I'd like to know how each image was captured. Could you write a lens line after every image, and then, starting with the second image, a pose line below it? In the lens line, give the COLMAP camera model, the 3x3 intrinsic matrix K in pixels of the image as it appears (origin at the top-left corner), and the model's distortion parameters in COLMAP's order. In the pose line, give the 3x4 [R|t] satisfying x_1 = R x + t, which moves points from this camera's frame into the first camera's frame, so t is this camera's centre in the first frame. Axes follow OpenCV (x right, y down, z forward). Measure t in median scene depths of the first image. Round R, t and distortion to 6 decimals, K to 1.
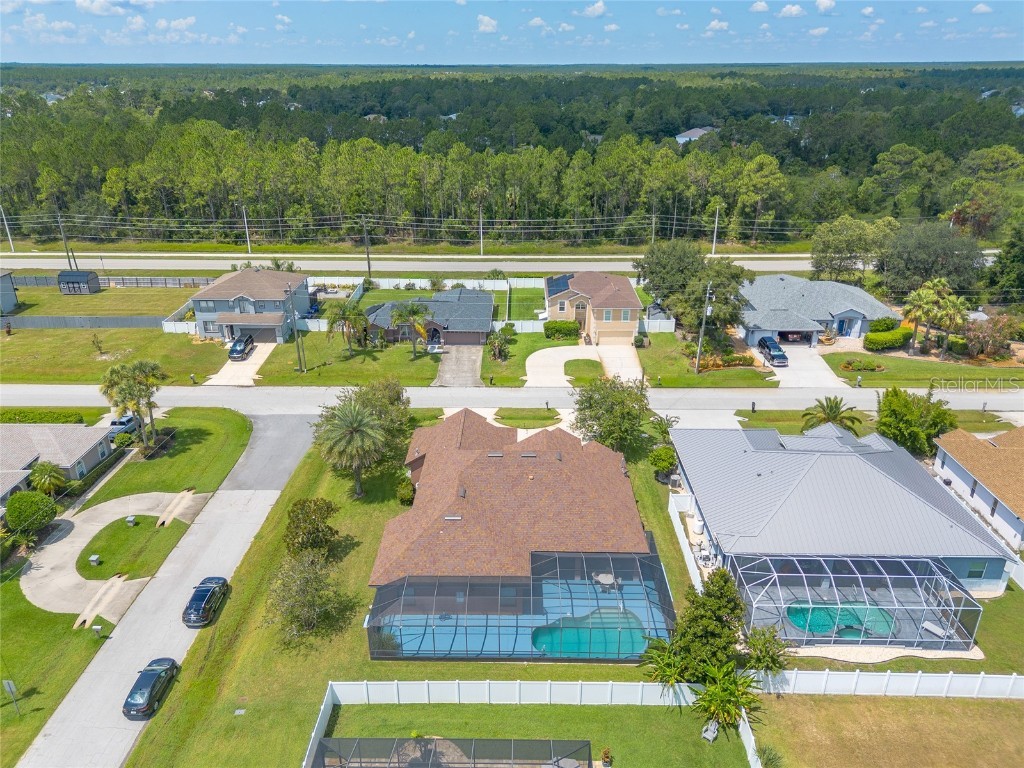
lens RADIAL K [[715.0, 0, 509.4], [0, 715.0, 398.1], [0, 0, 1]] dist [0.113782, -0.151449]
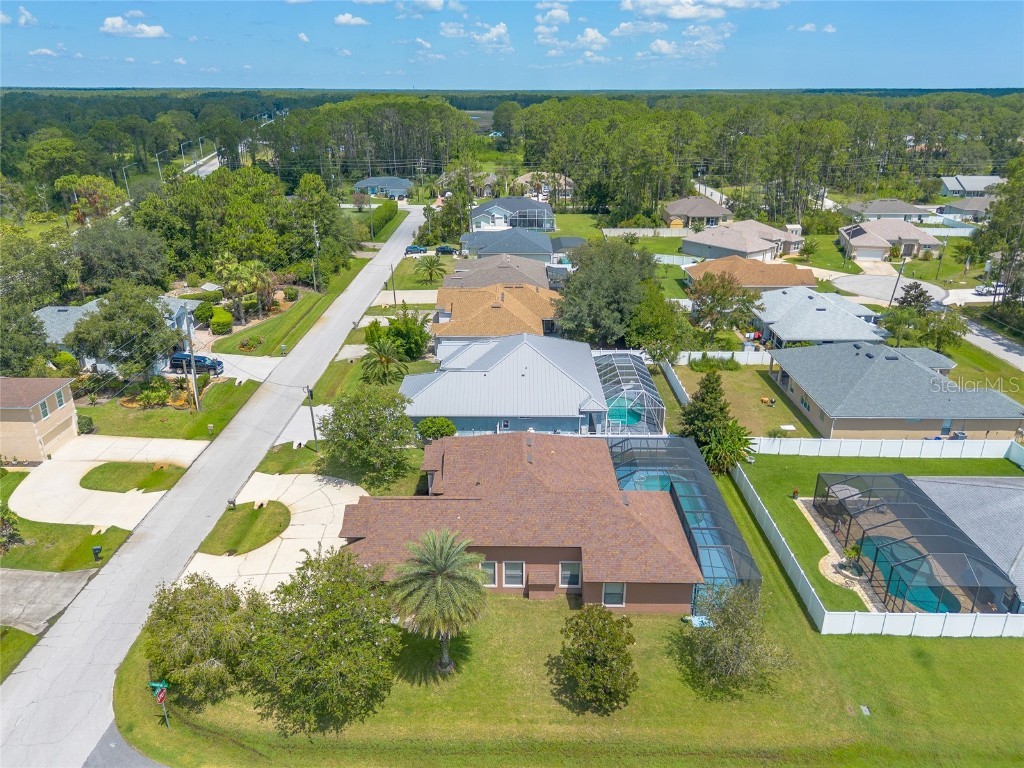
lens RADIAL K [[719.5, 0, 511.7], [0, 719.5, 399.7], [0, 0, 1]] dist [0.079764, -0.077952]
pose [[-0.008053, -0.391312, 0.920223, -0.476600], [0.418000, 0.834677, 0.358593, -0.182887], [-0.908411, 0.387541, 0.156847, 0.499009]]
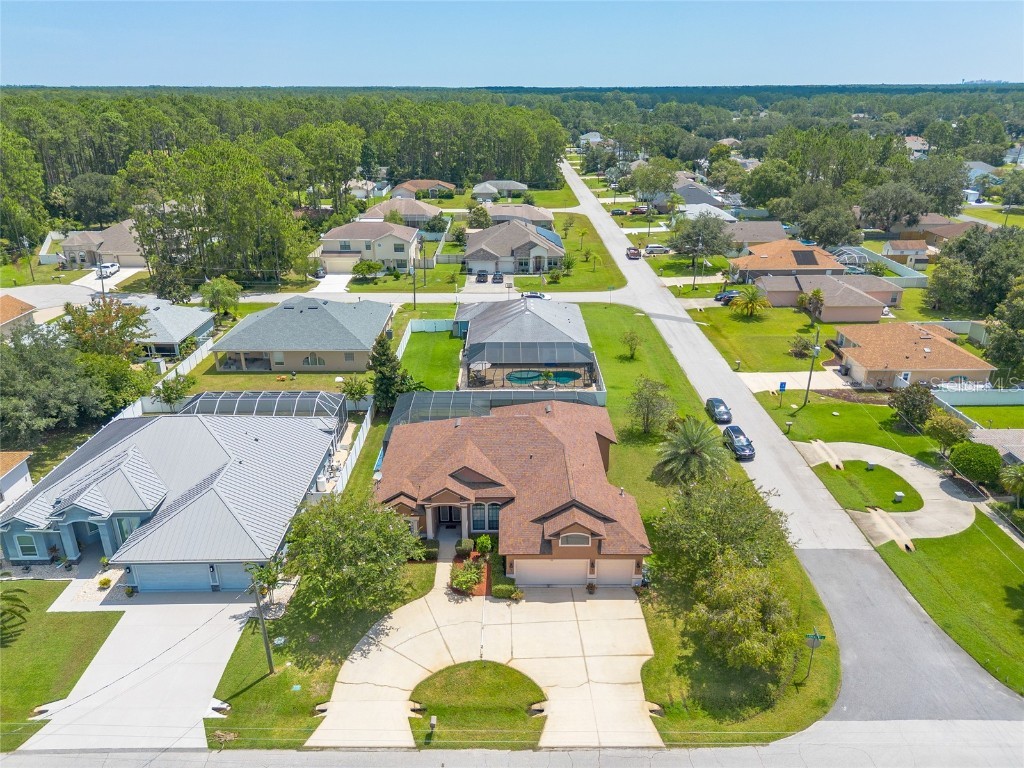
lens RADIAL K [[719.5, 0, 511.7], [0, 719.5, 399.7], [0, 0, 1]] dist [0.079764, -0.077952]
pose [[-0.999755, 0.012715, -0.018098, 0.006941], [-0.005013, 0.666701, 0.745309, -0.401244], [0.021543, 0.745217, -0.666474, 0.967919]]
